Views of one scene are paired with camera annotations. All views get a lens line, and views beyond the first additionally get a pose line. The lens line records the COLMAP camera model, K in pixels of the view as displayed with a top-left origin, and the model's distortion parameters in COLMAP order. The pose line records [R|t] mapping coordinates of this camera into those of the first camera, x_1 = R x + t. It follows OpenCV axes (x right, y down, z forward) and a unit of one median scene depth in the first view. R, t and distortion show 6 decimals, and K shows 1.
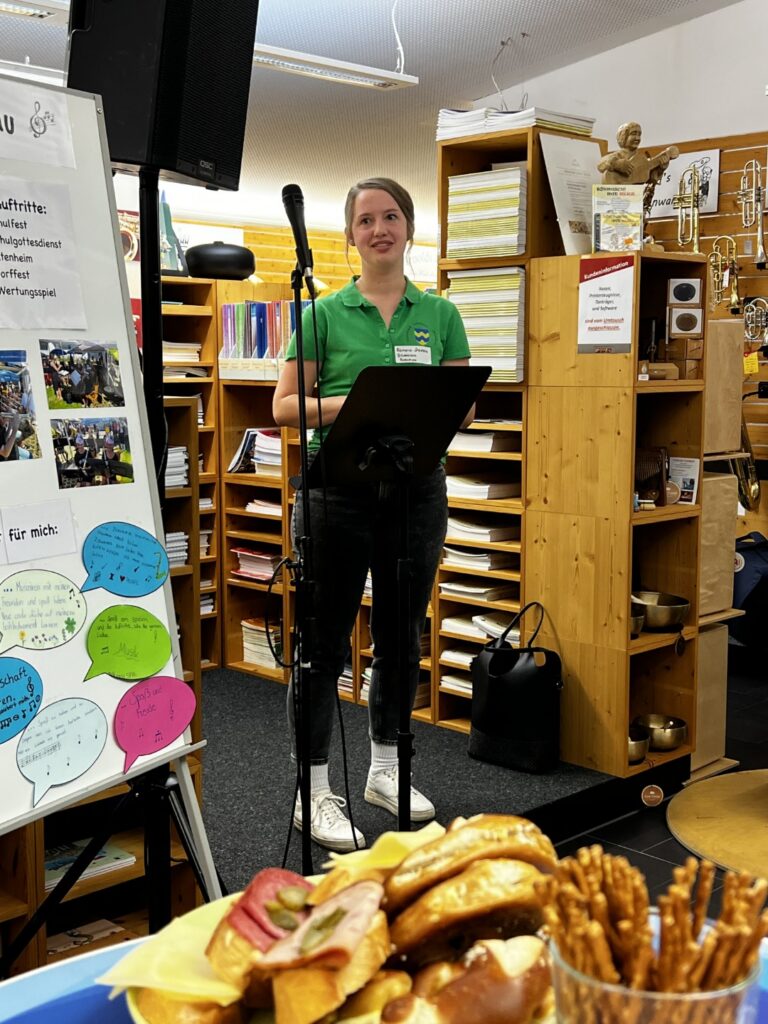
lens RADIAL K [[1301.8, 0, 390.1], [0, 1301.8, 511.8], [0, 0, 1]] dist [0.072127, 0.000000]
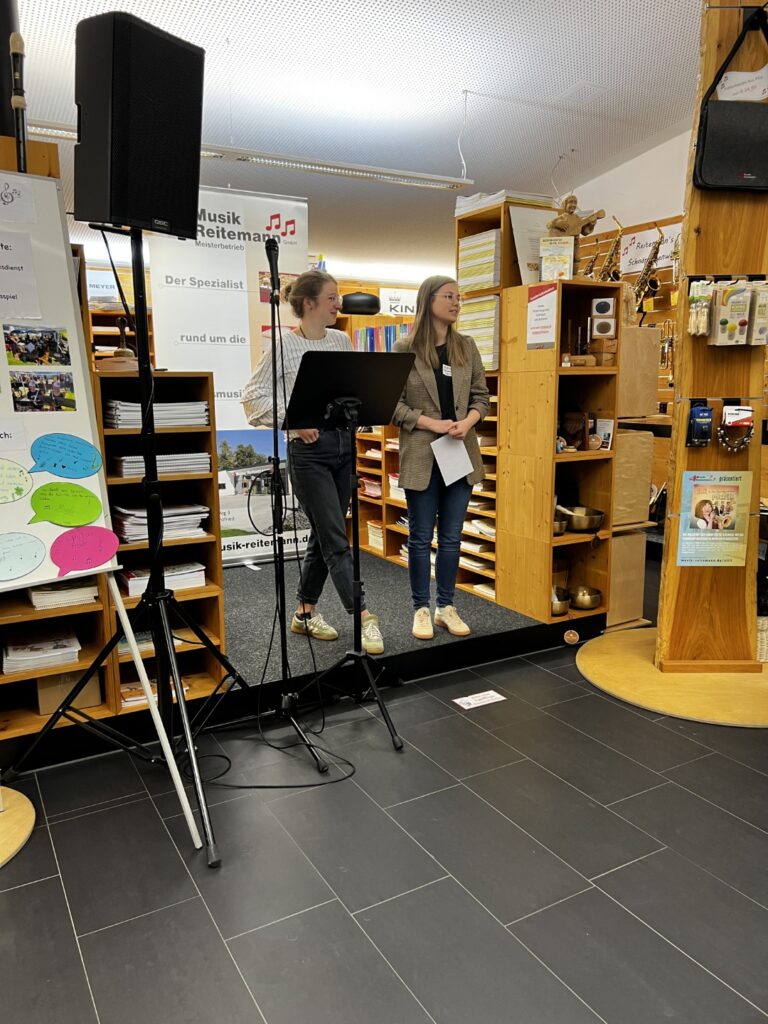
lens RADIAL K [[773.7, 0, 379.4], [0, 773.7, 518.6], [0, 0, 1]] dist [0.024909, -0.016089]
pose [[0.964373, 0.035689, -0.262127, 0.220340], [-0.019502, 0.997753, 0.064098, 0.021733], [0.263826, -0.056702, 0.962902, 0.061226]]
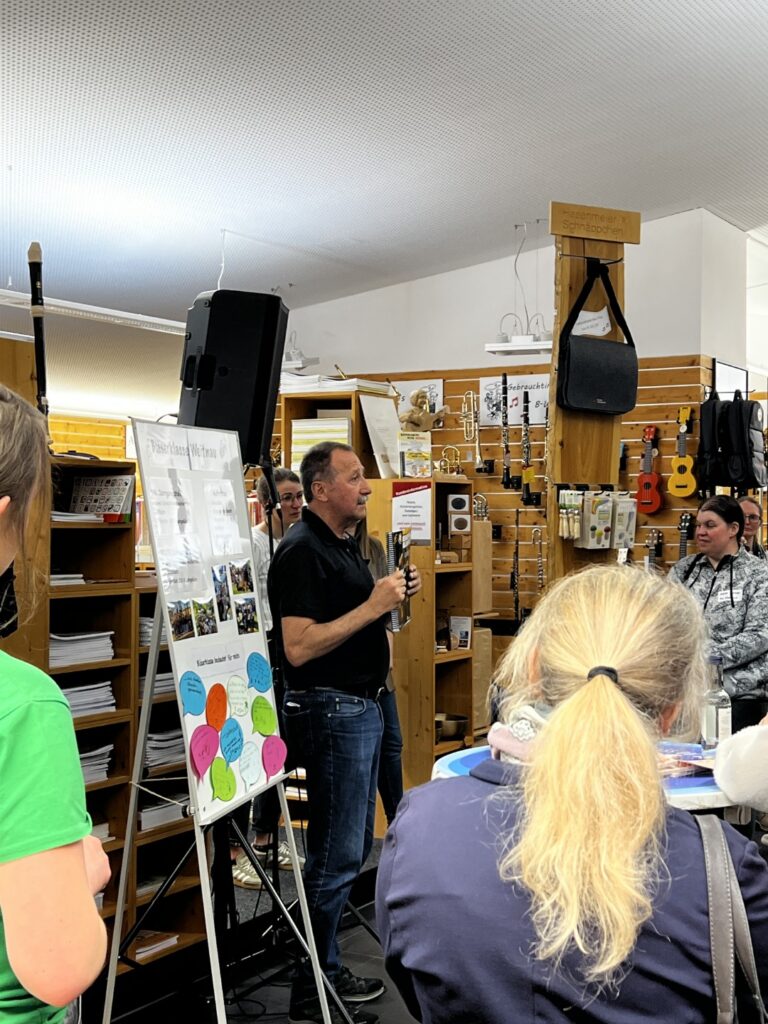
lens RADIAL K [[1441.3, 0, 380.8], [0, 1441.3, 516.0], [0, 0, 1]] dist [0.312858, 0.000000]
pose [[0.966559, -0.000713, 0.256443, -0.275935], [0.030629, 0.993159, -0.112680, 0.026035], [-0.254608, 0.116766, 0.959969, -0.532414]]
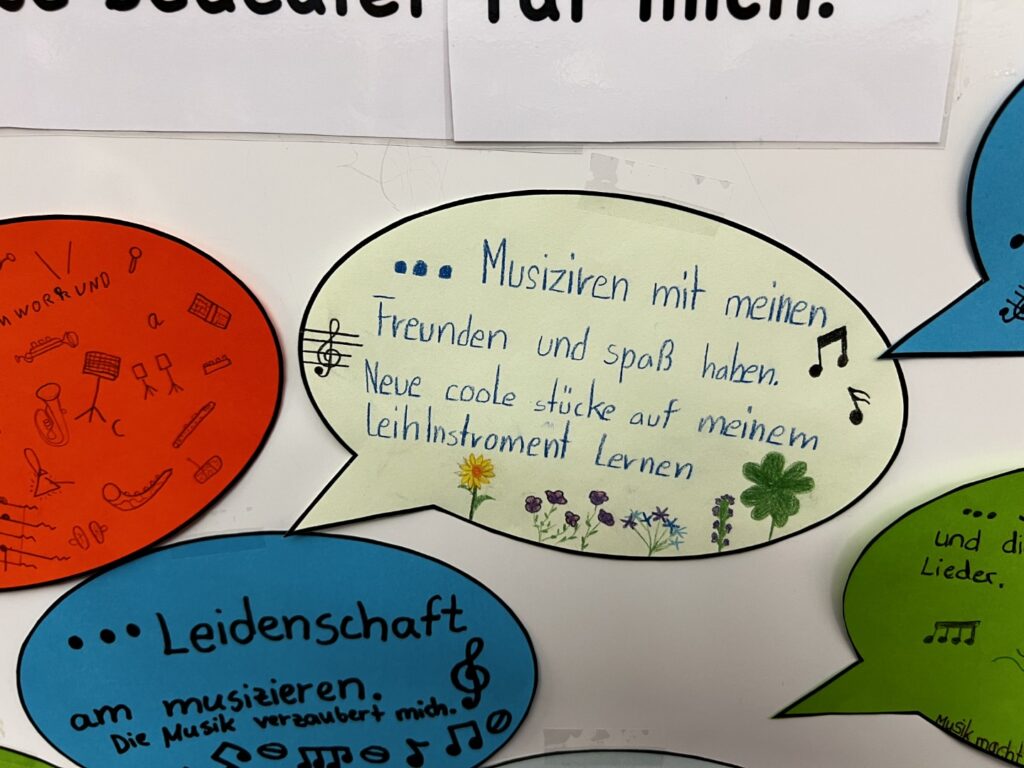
lens RADIAL K [[773.7, 0, 514.4], [0, 773.7, 385.7], [0, 0, 1]] dist [0.024909, -0.016089]
pose [[0.435862, 0.399391, -0.806543, -0.075998], [-0.085345, 0.910448, 0.404723, 0.010737], [0.895958, -0.107569, 0.430916, 0.412783]]
